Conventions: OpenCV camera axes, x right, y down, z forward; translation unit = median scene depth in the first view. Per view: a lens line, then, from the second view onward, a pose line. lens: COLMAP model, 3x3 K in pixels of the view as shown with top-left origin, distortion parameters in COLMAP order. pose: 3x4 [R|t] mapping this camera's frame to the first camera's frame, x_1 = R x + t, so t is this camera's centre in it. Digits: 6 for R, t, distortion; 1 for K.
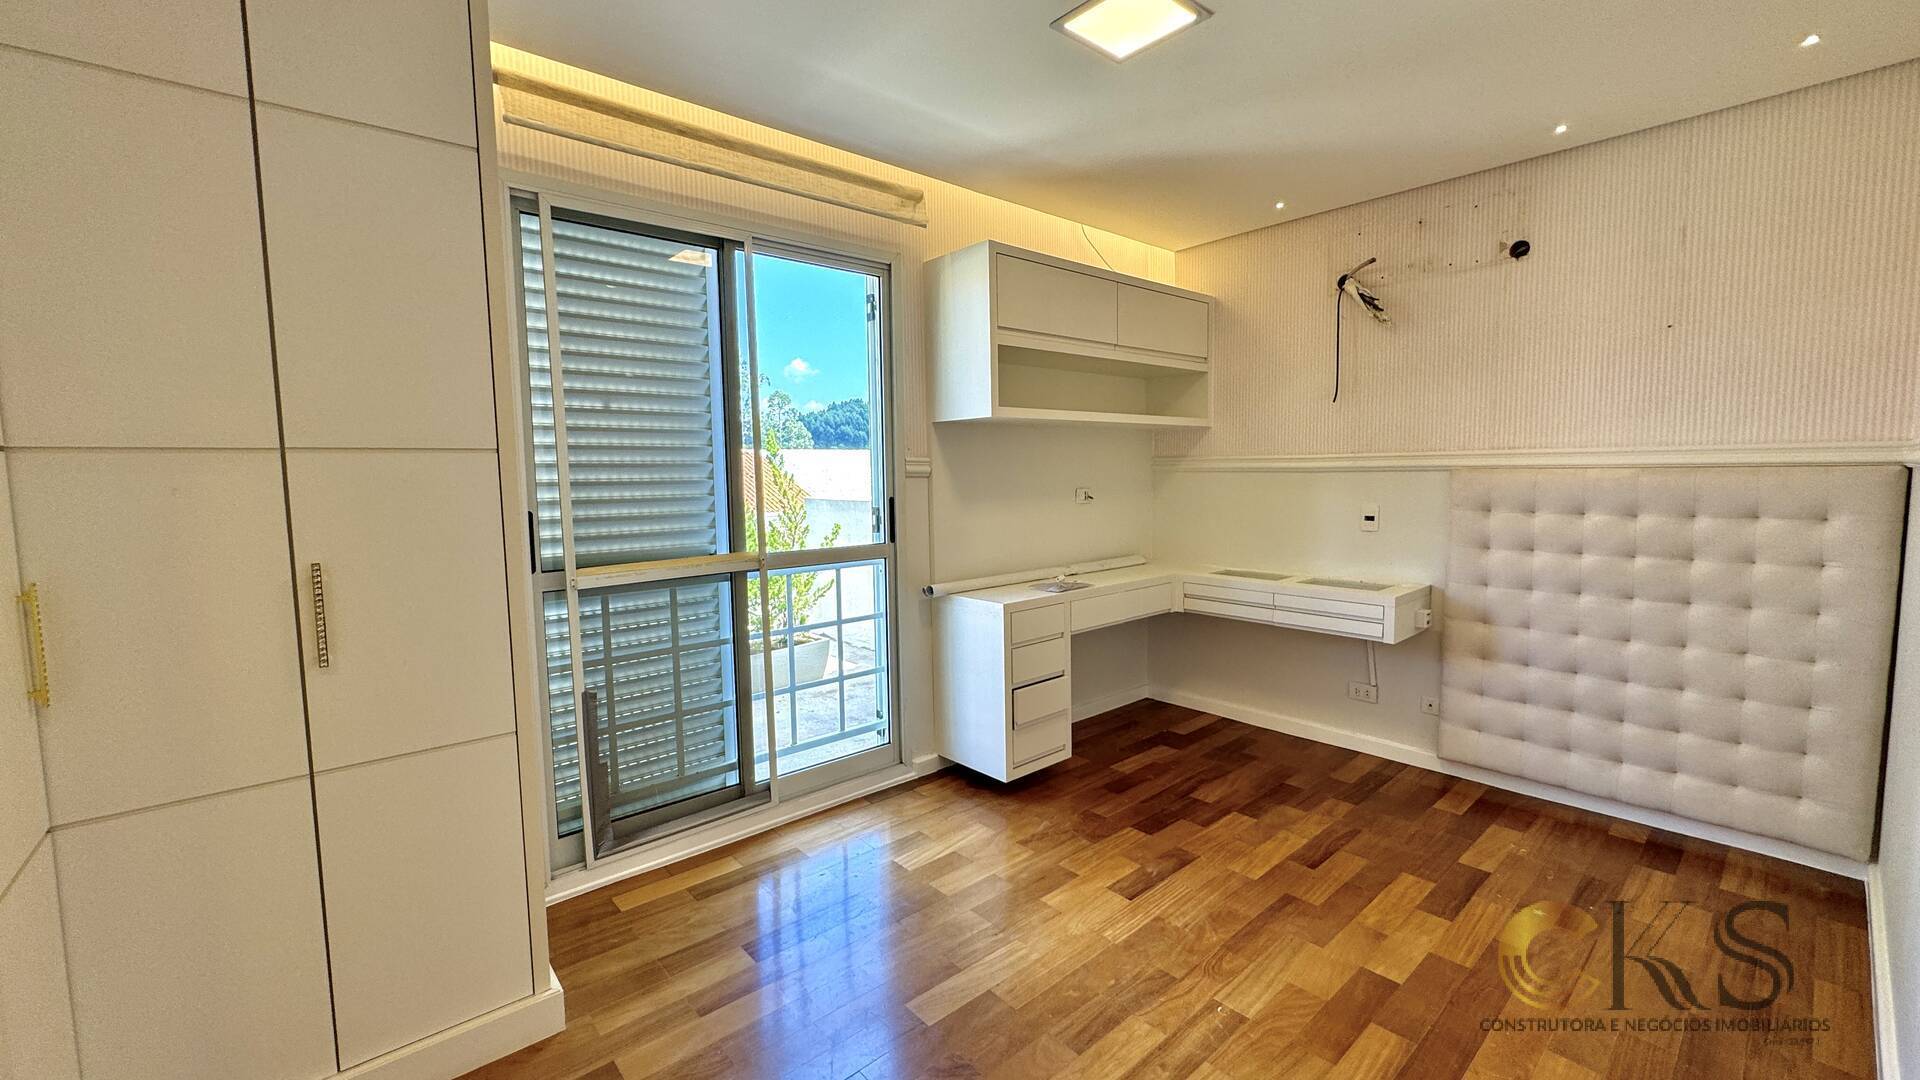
lens RADIAL K [[769.8, 0, 962.8], [0, 769.8, 538.7], [0, 0, 1]] dist [0.003898, -0.000845]
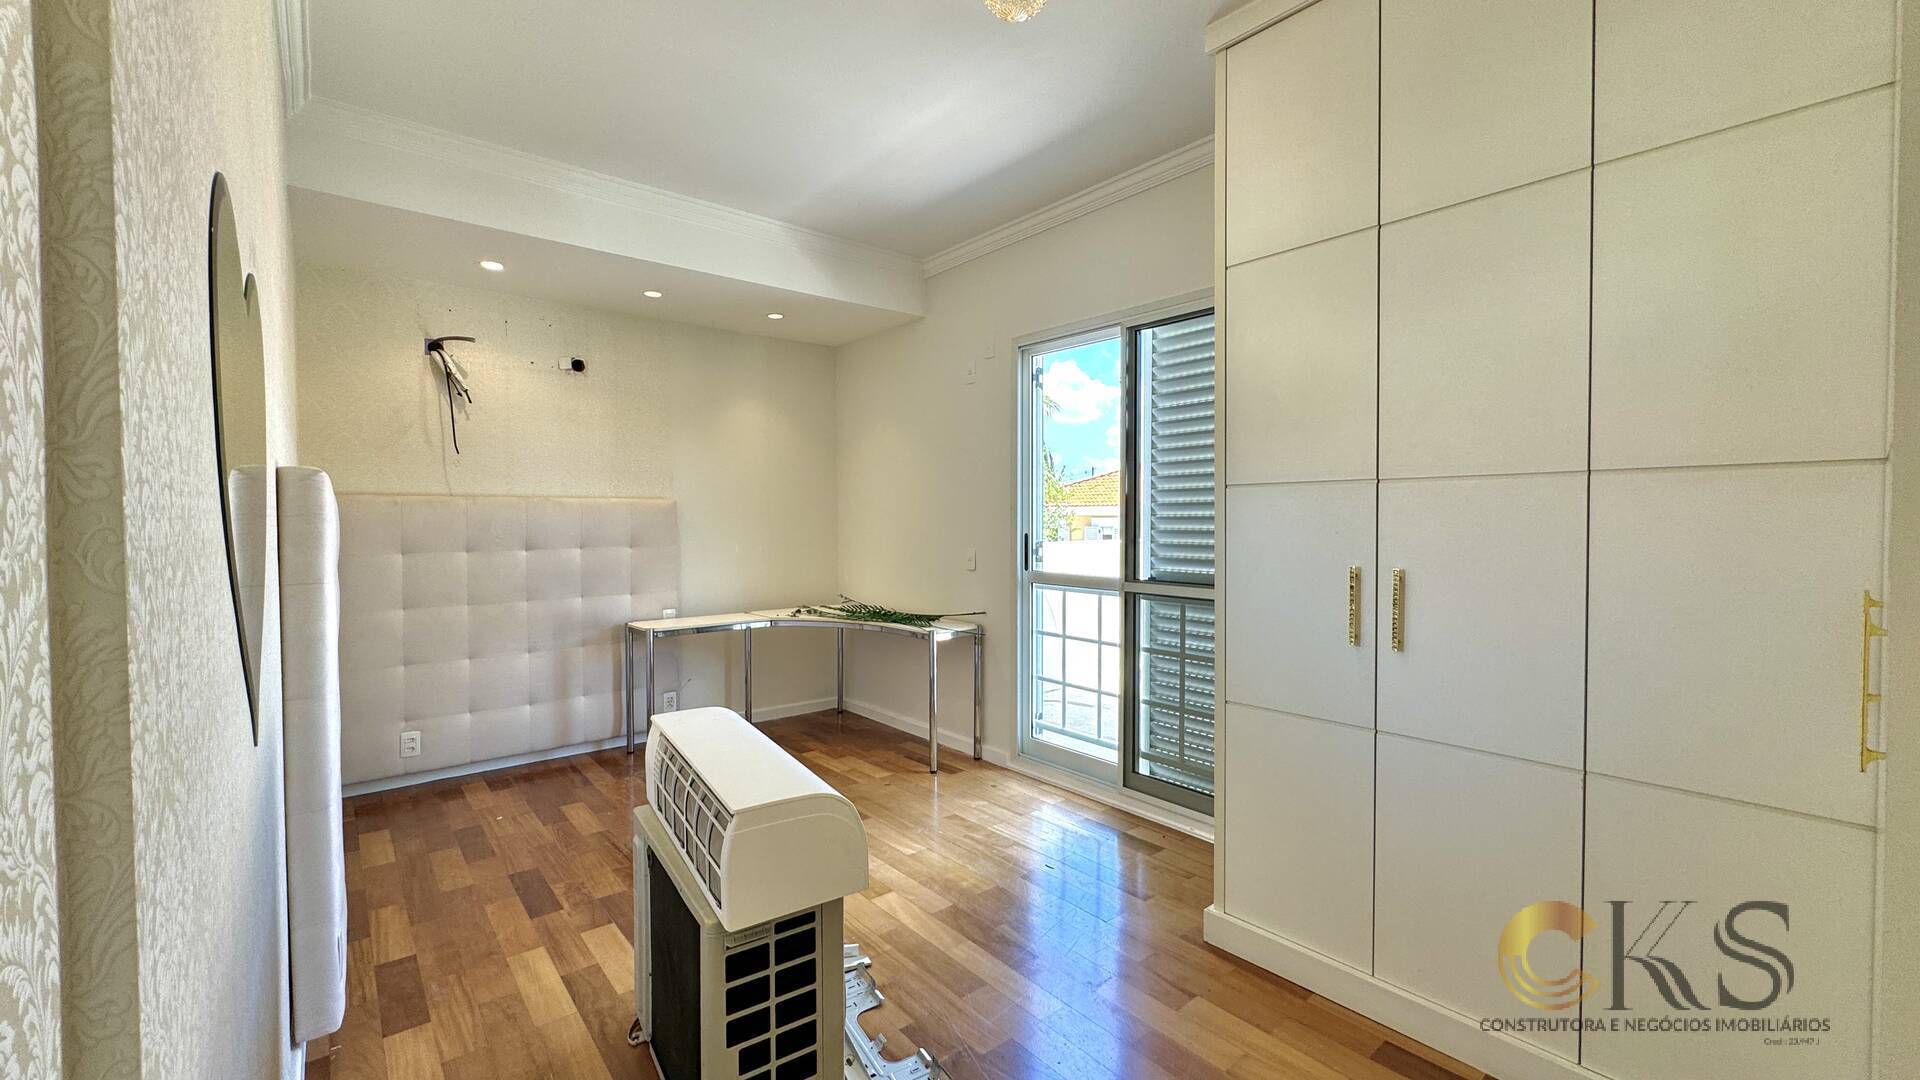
lens RADIAL K [[769.8, 0, 960.1], [0, 769.8, 531.7], [0, 0, 1]] dist [0.003898, -0.000845]
pose [[-0.030978, 0.046496, -0.998438, 0.826423], [-0.074913, 0.996000, 0.048706, -0.082080], [0.996709, 0.076305, -0.027371, 0.673645]]
